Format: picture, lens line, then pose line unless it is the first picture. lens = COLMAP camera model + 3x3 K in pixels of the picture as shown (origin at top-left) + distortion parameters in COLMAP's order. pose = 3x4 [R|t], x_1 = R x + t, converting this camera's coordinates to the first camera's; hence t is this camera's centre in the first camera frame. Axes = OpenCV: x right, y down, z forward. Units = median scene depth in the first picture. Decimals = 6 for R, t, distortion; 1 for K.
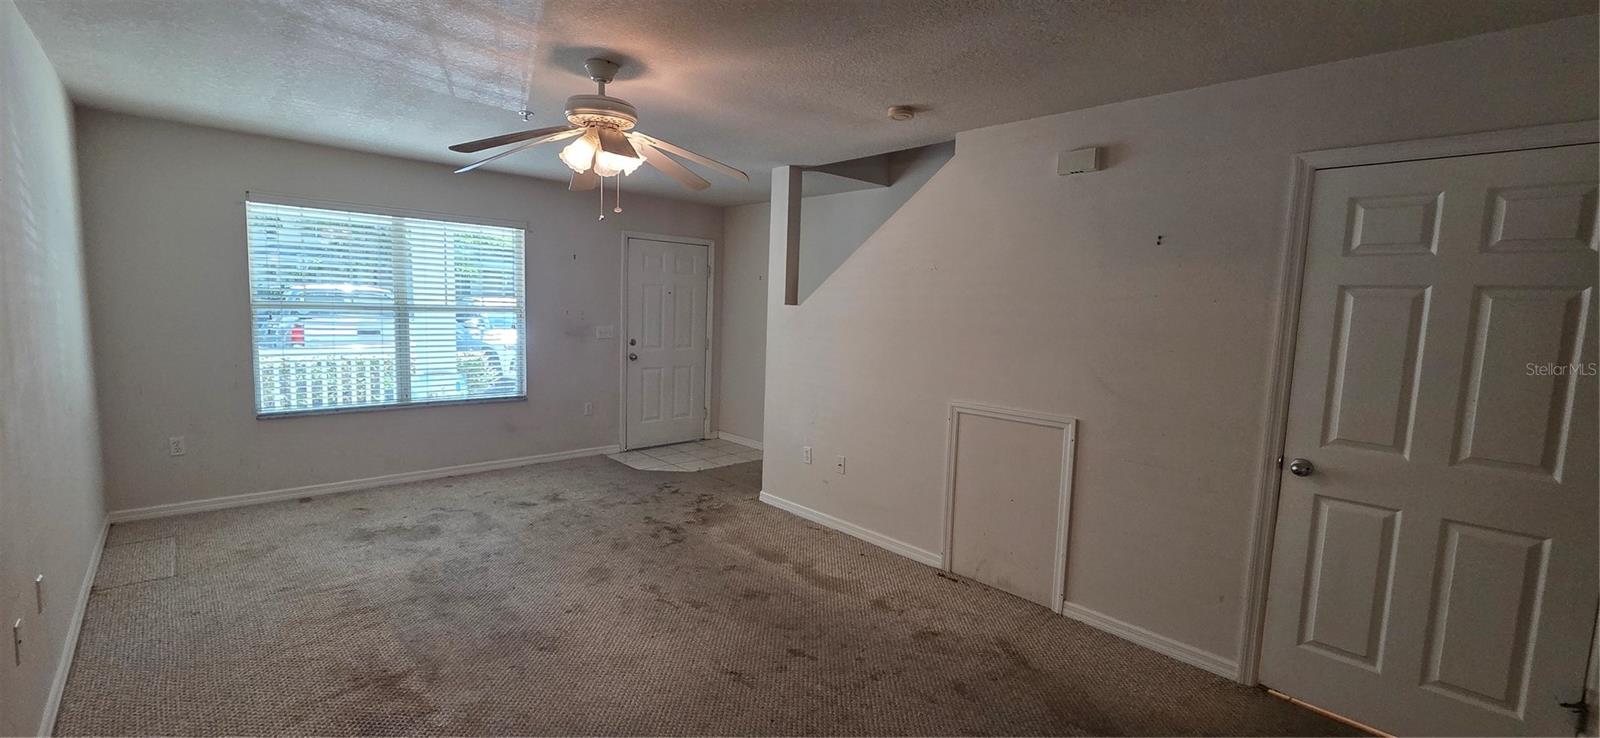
lens RADIAL K [[654.9, 0, 797.0], [0, 654.9, 366.4], [0, 0, 1]] dist [0.000864, -0.000101]
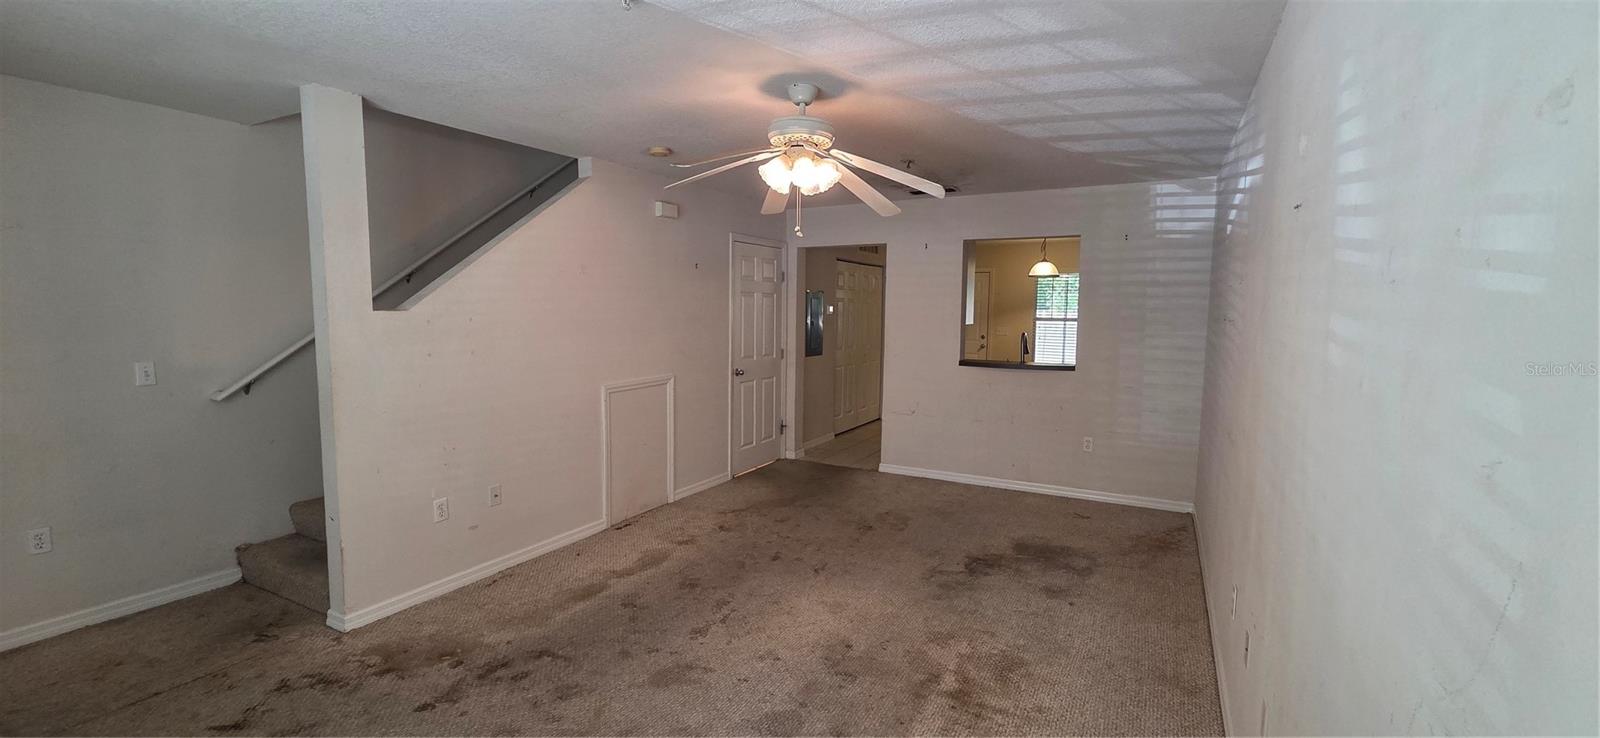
lens RADIAL K [[654.9, 0, 797.0], [0, 654.9, 366.4], [0, 0, 1]] dist [0.000864, -0.000101]
pose [[-0.308008, -0.125580, 0.943059, -0.857608], [0.074269, 0.985051, 0.155428, -0.121114], [-0.948481, 0.117914, -0.294077, 0.880071]]
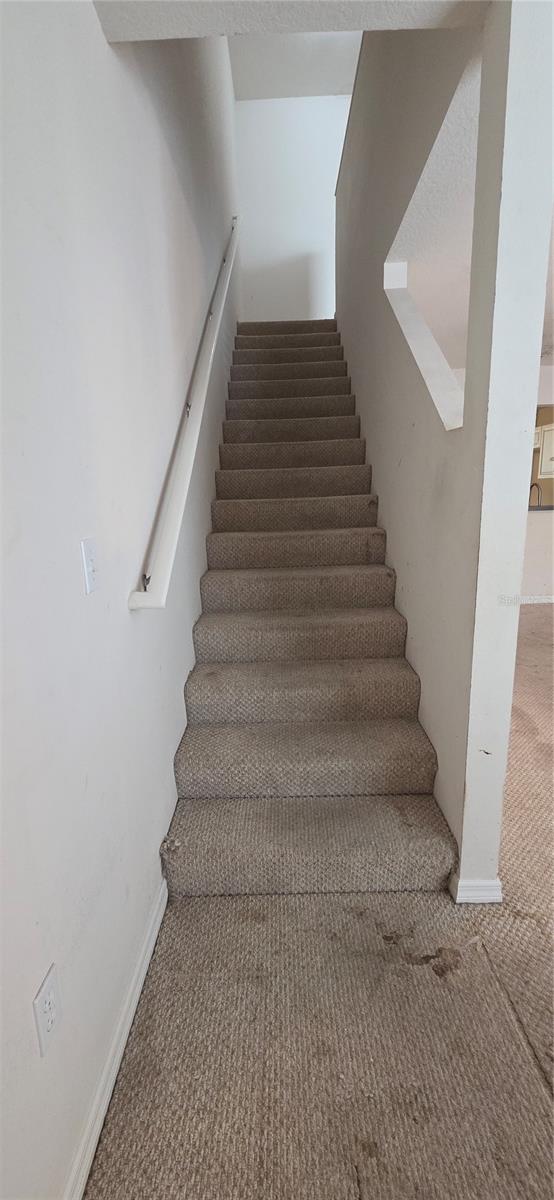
lens RADIAL K [[491.2, 0, 277.0], [0, 491.2, 600.0], [0, 0, 1]] dist [0.000864, -0.000101]
pose [[-0.716879, -0.159848, 0.678626, -0.163079], [0.074430, 0.950253, 0.302455, -0.102237], [-0.693213, 0.267334, -0.669319, 1.476754]]
